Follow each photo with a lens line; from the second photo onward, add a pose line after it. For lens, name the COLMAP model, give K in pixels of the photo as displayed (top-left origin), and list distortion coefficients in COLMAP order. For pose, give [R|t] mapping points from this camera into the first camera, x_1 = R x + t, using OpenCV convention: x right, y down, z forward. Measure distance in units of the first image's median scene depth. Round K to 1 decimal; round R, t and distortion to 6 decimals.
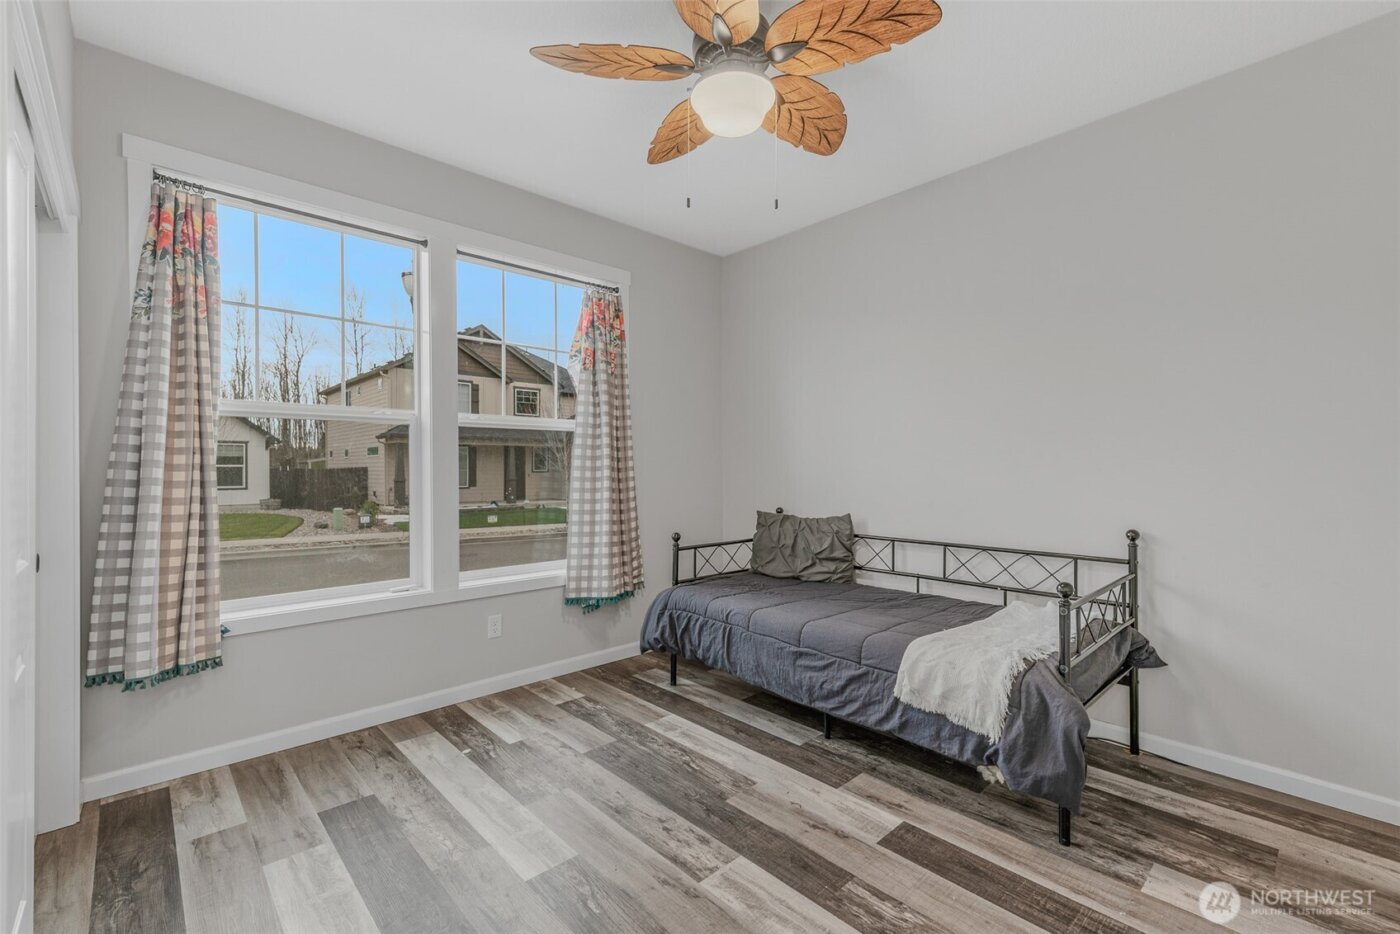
lens RADIAL K [[605.3, 0, 706.3], [0, 605.3, 463.0], [0, 0, 1]] dist [0.012135, -0.000018]
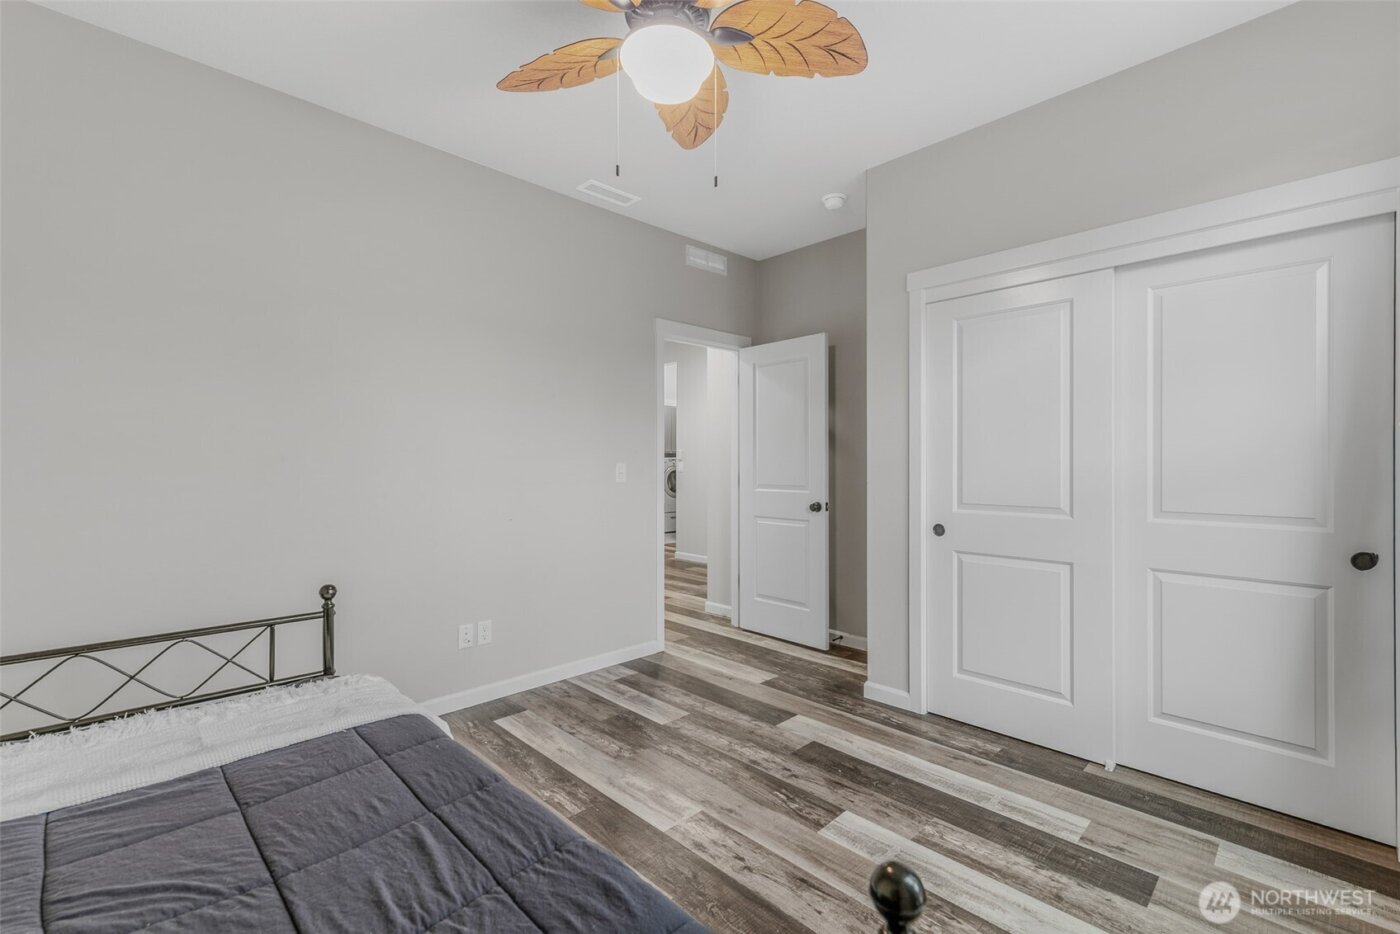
lens RADIAL K [[605.3, 0, 706.3], [0, 605.3, 463.0], [0, 0, 1]] dist [0.012135, -0.000018]
pose [[-0.999603, -0.001076, -0.028141, 0.012960], [-0.001024, 0.999998, -0.001854, 0.005797], [0.028143, -0.001824, -0.999602, 2.030494]]
